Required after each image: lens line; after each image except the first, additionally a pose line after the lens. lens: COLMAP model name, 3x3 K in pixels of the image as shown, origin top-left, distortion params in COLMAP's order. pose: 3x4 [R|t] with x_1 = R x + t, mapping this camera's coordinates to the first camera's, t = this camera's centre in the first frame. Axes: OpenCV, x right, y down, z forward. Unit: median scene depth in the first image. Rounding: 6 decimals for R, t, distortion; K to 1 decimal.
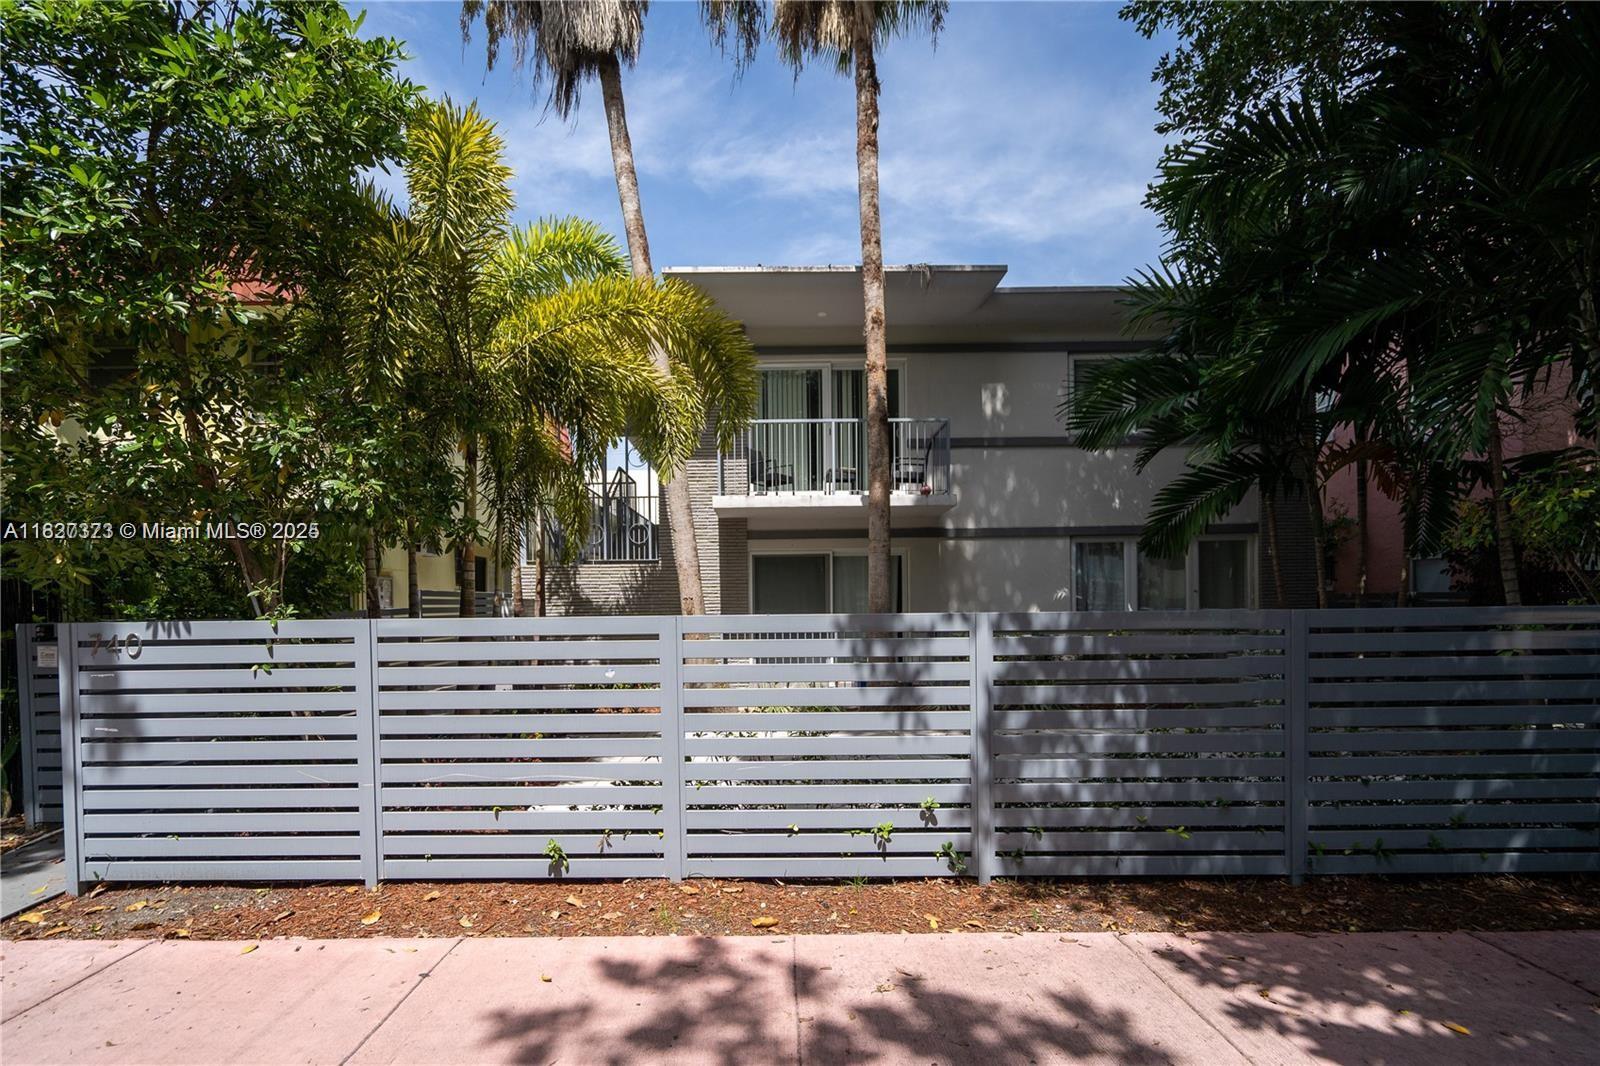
lens RADIAL K [[726.4, 0, 798.1], [0, 726.4, 532.2], [0, 0, 1]] dist [-0.000538, 0.000288]
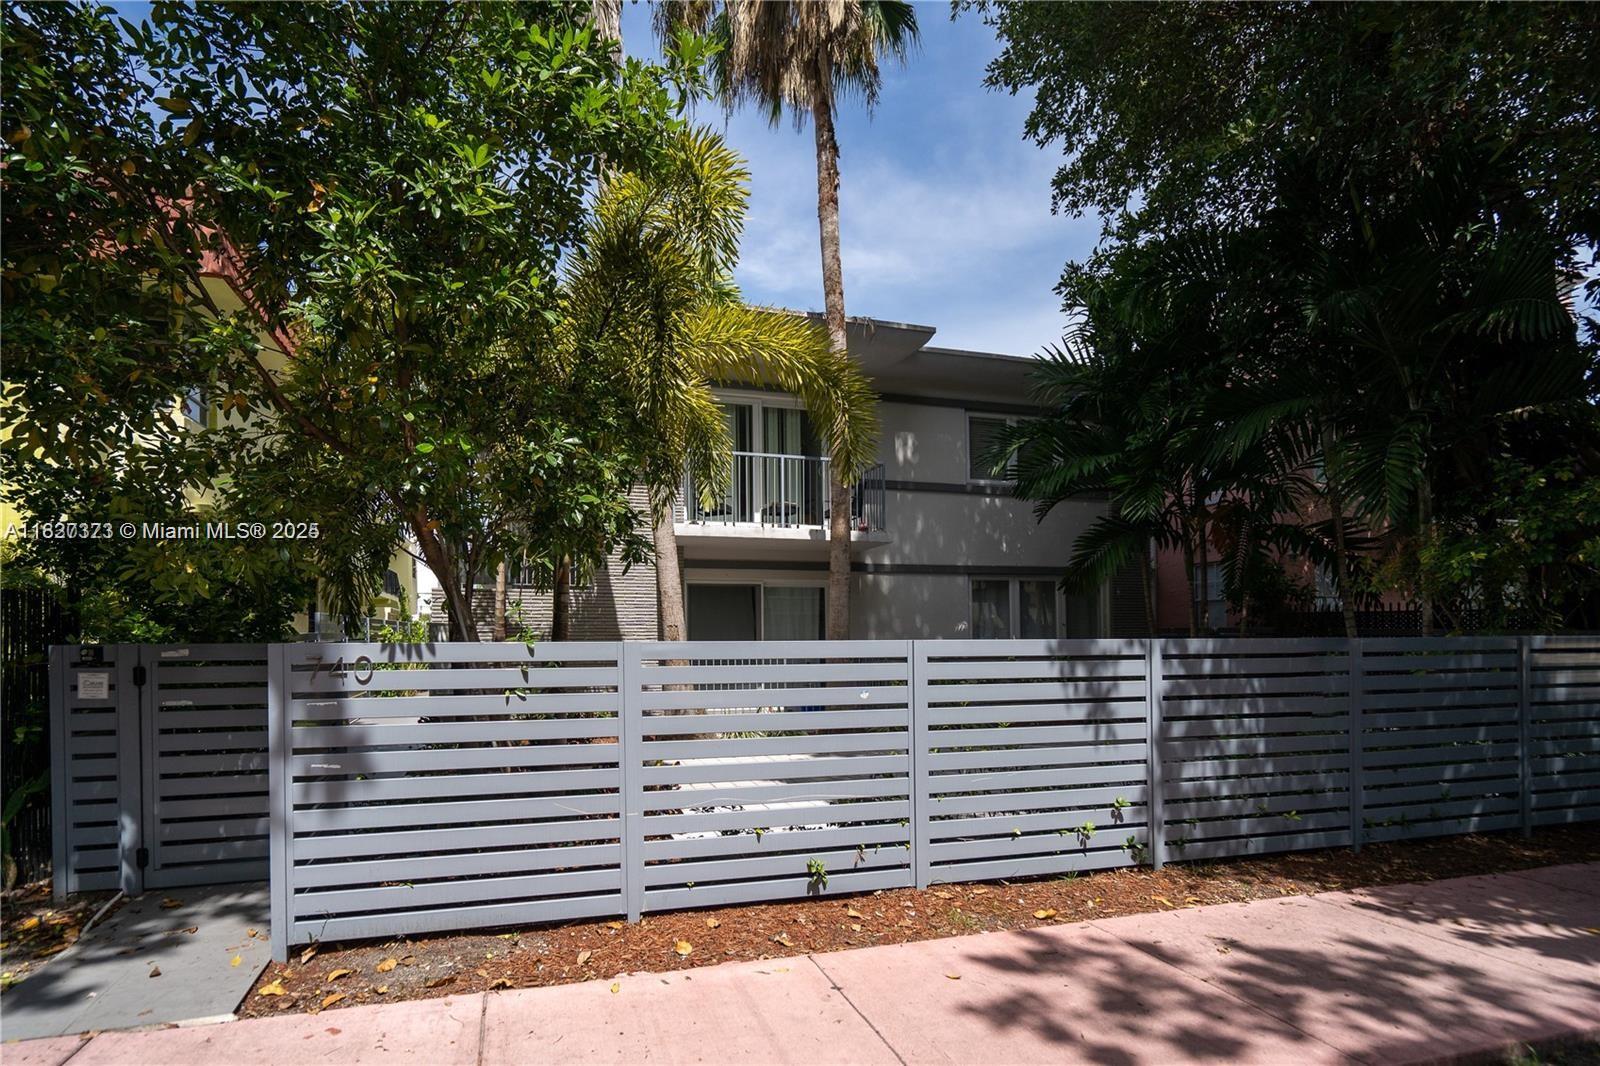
lens RADIAL K [[715.4, 0, 799.4], [0, 715.4, 546.7], [0, 0, 1]] dist [-0.003435, 0.000697]
pose [[0.965272, 0.040647, 0.258066, -0.619458], [-0.034435, 0.998999, -0.028548, 0.013715], [-0.258968, 0.018670, 0.965705, 0.021508]]
